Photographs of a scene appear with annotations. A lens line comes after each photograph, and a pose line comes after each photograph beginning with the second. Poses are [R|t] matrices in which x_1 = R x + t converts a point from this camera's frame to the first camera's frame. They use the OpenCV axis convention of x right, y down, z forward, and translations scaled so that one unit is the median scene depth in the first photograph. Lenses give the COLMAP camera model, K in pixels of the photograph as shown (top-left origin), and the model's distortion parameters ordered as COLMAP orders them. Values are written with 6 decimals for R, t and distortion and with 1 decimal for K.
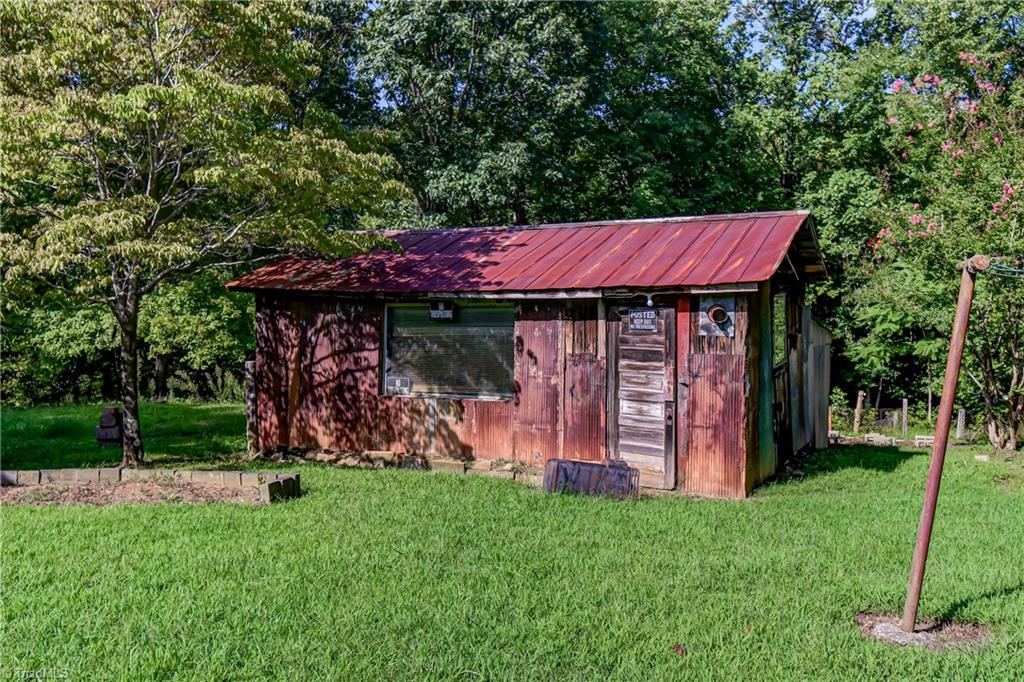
lens RADIAL K [[869.9, 0, 512.0], [0, 869.9, 341.0], [0, 0, 1]] dist [-0.003089, -0.002057]
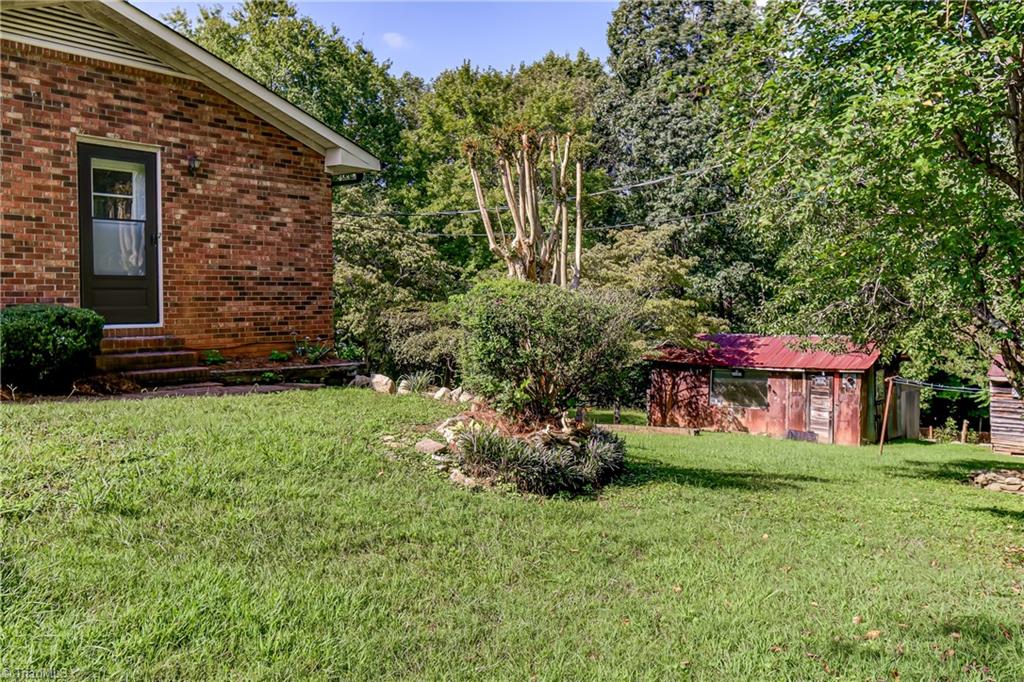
lens RADIAL K [[869.9, 0, 512.0], [0, 869.9, 341.0], [0, 0, 1]] dist [-0.003089, -0.002057]
pose [[0.982021, 0.022408, -0.187438, -0.248925], [-0.028333, 0.999178, -0.028990, -0.035747], [0.186634, 0.033780, 0.981849, -1.585919]]
